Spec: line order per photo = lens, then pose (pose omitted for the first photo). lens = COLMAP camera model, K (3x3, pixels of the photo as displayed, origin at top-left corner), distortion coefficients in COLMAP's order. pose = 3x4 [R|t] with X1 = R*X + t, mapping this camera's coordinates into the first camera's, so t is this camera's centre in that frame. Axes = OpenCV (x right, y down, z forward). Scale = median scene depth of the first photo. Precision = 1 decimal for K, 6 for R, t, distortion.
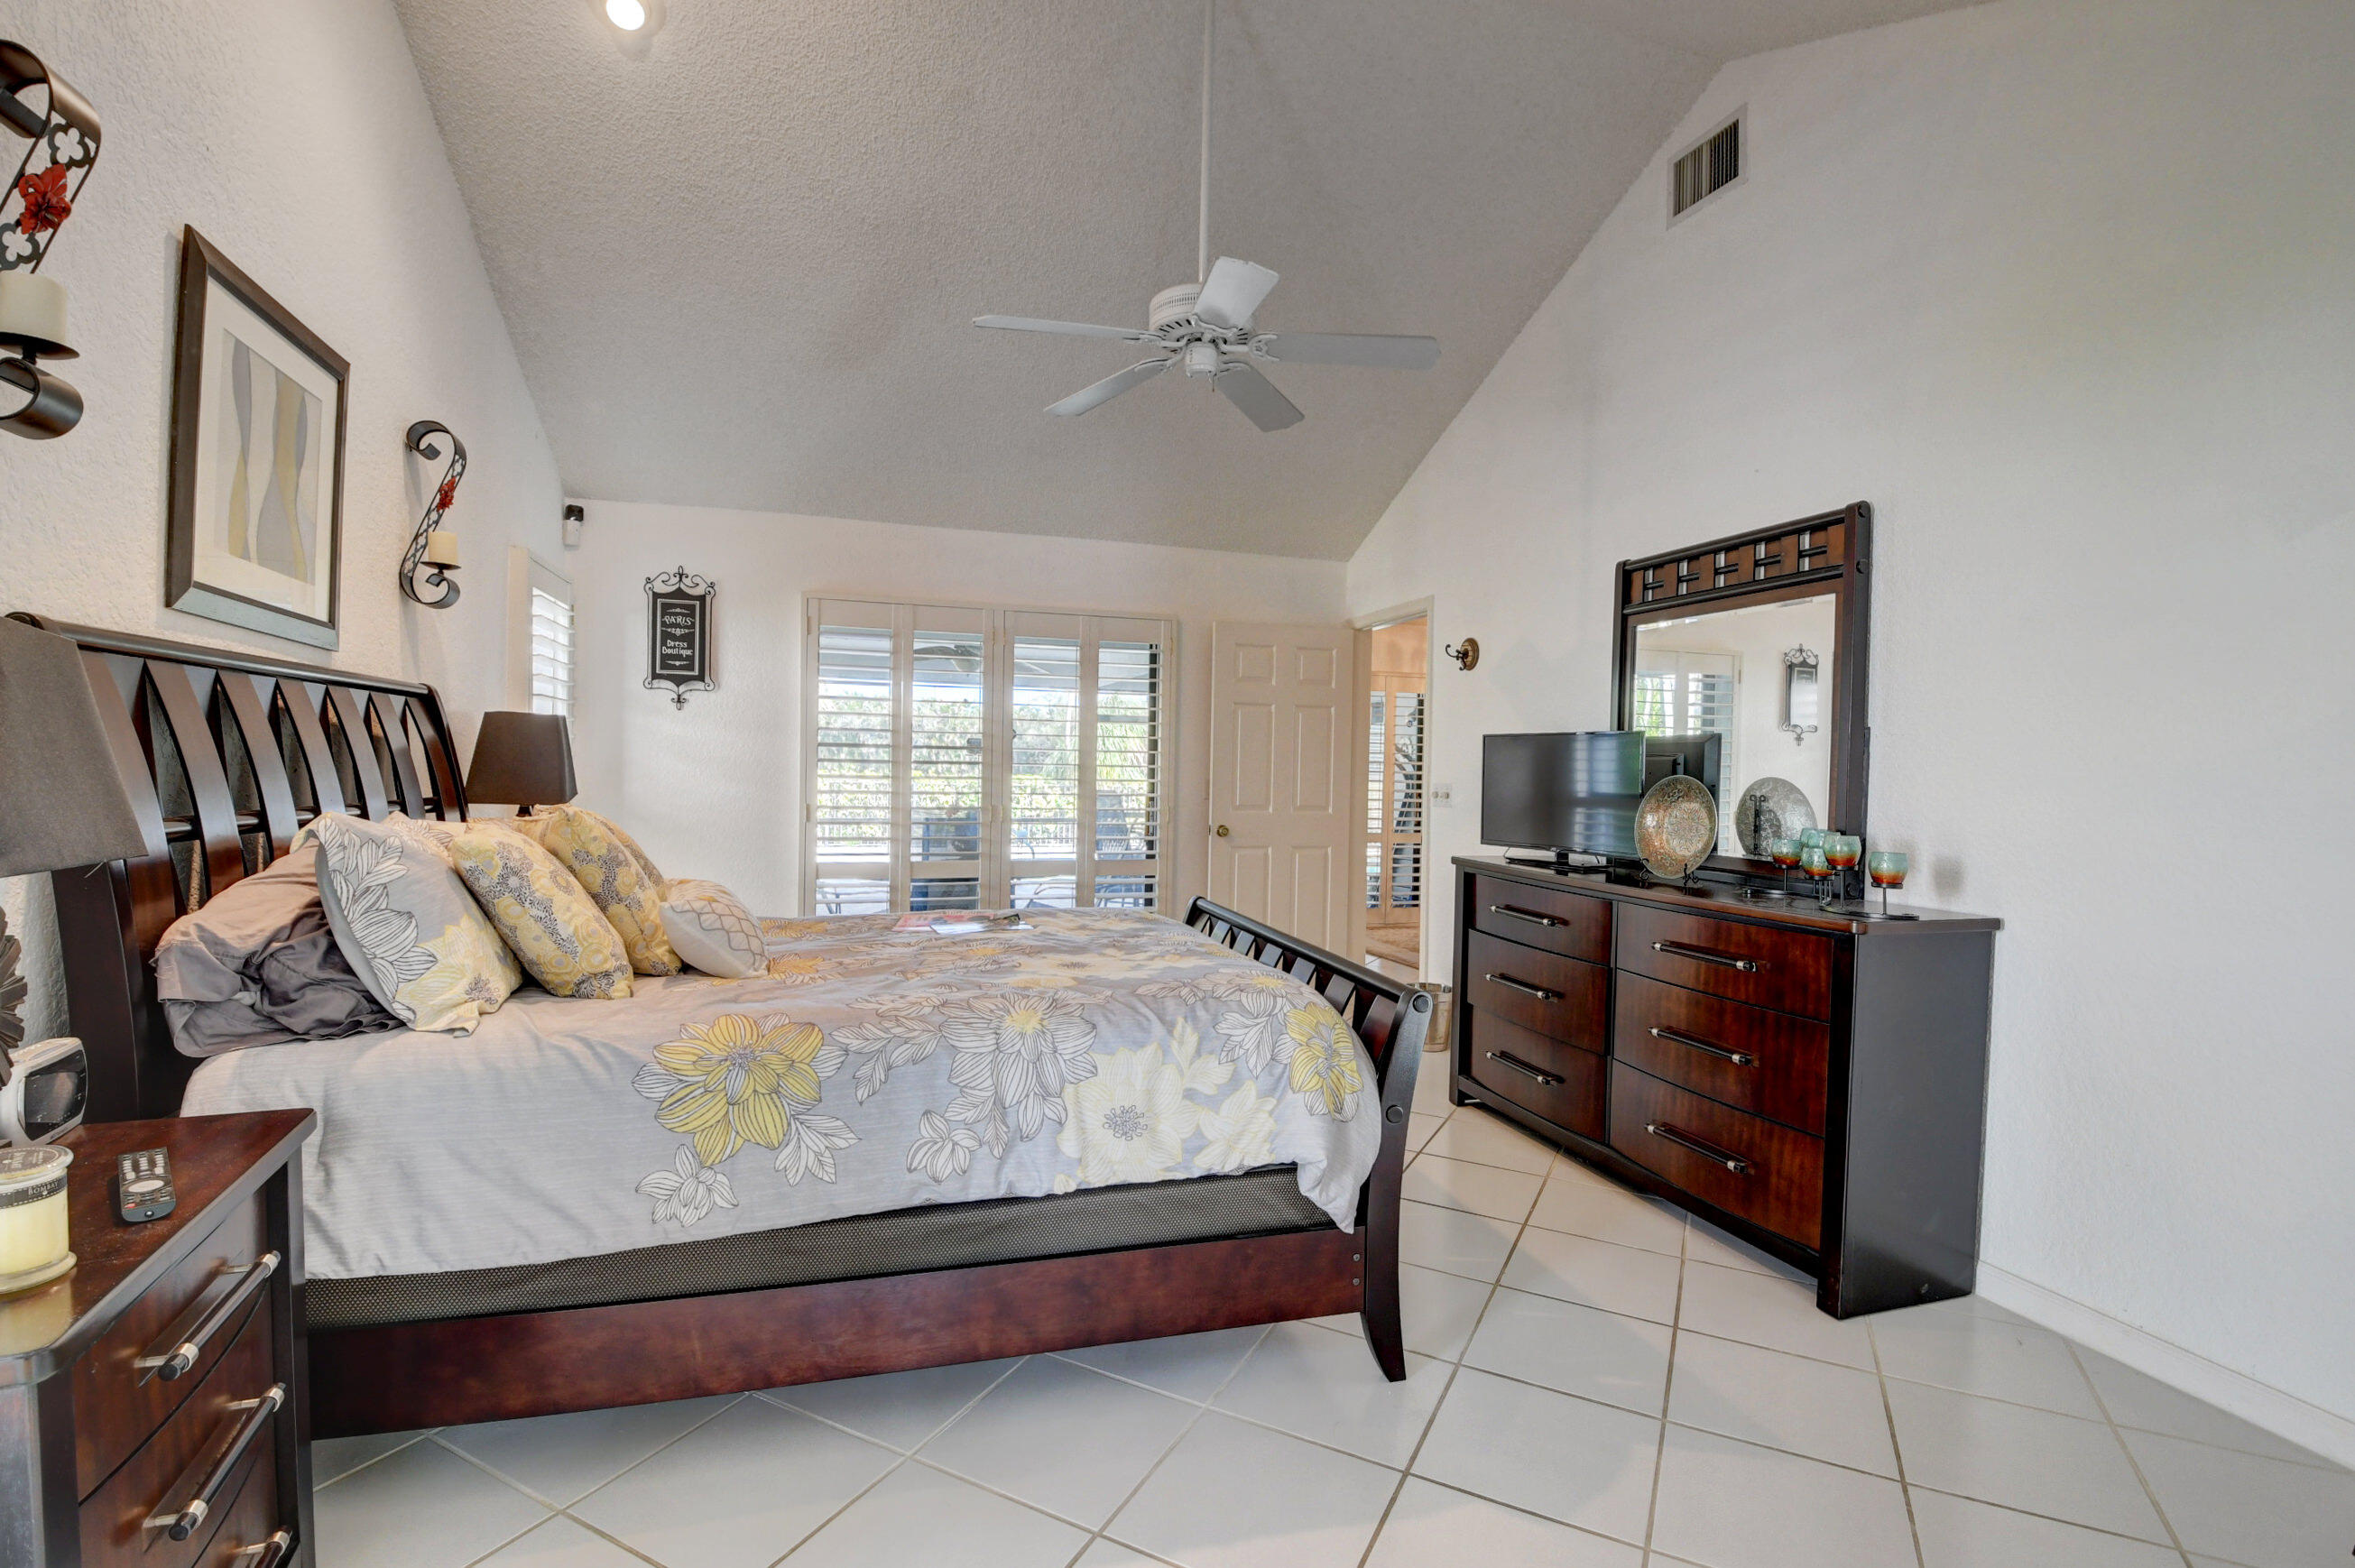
lens RADIAL K [[1027.1, 0, 1173.0], [0, 1027.1, 786.9], [0, 0, 1]] dist [-0.010150, -0.014955]
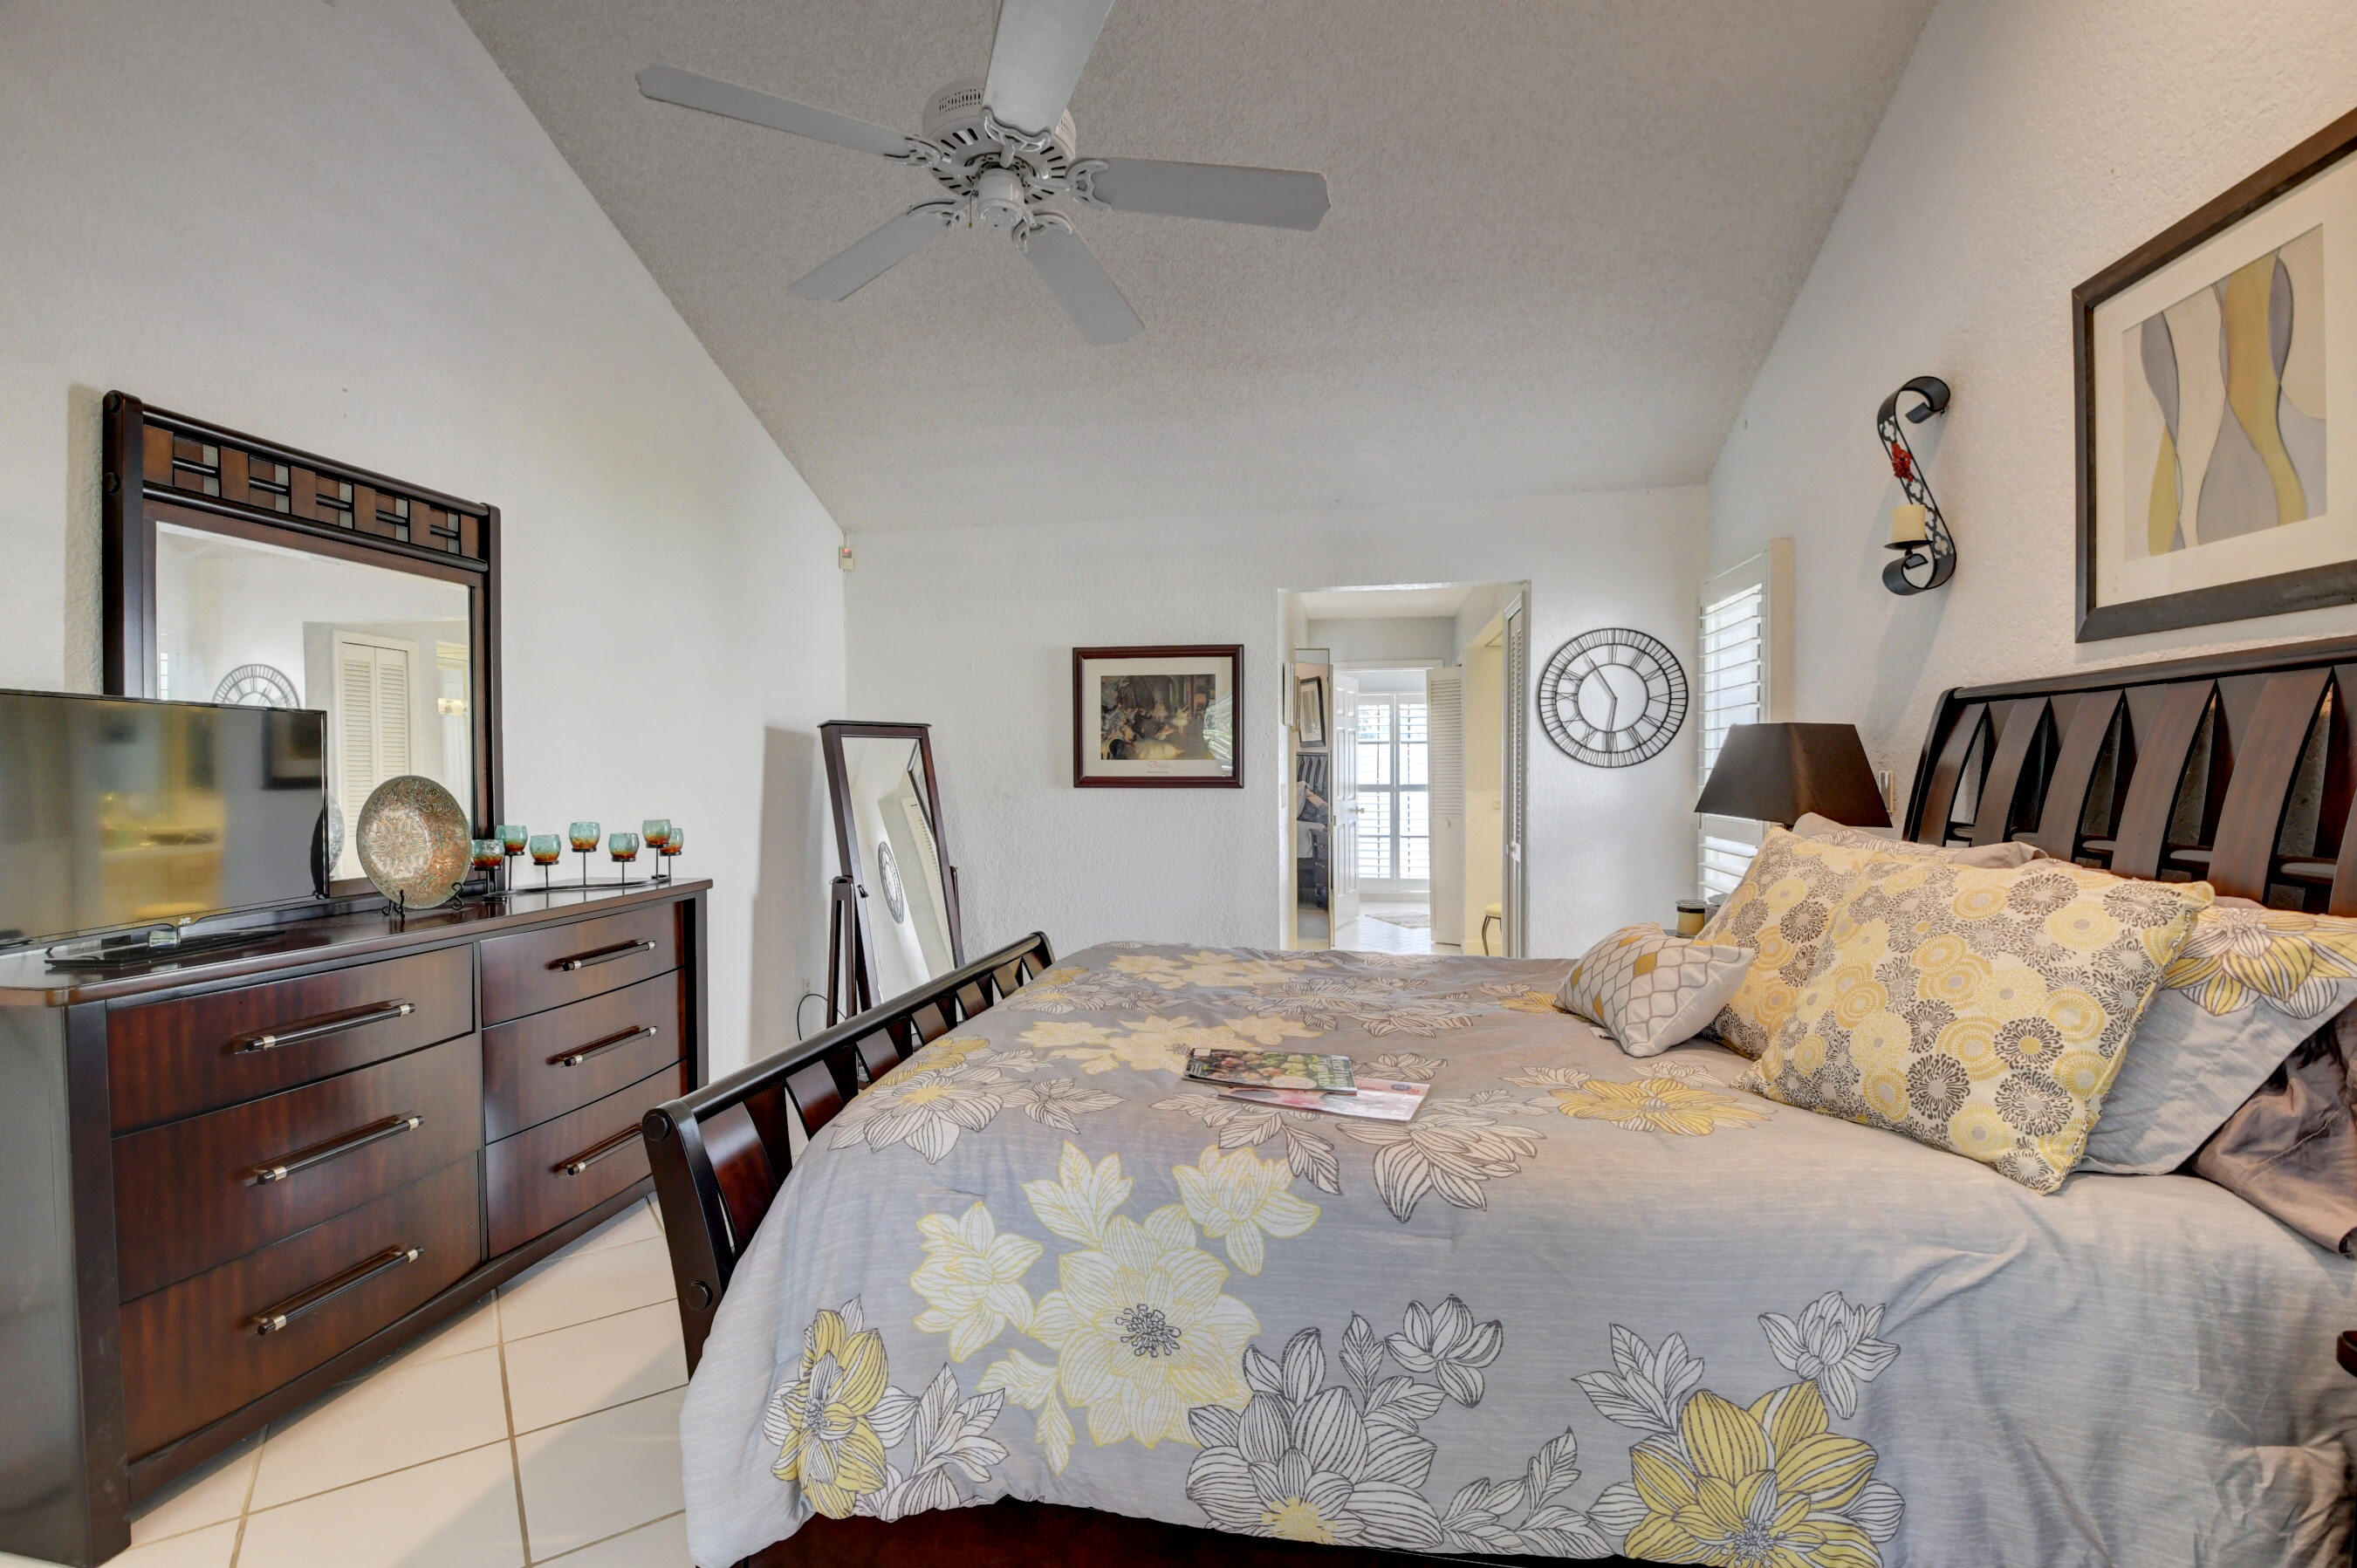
lens RADIAL K [[1028.0, 0, 1174.0], [0, 1028.0, 786.9], [0, 0, 1]] dist [-0.010150, -0.014955]
pose [[-0.881563, -0.010116, 0.471957, -0.346741], [0.010664, 0.999088, 0.041335, -0.041935], [-0.471945, 0.041473, -0.880652, 1.516714]]
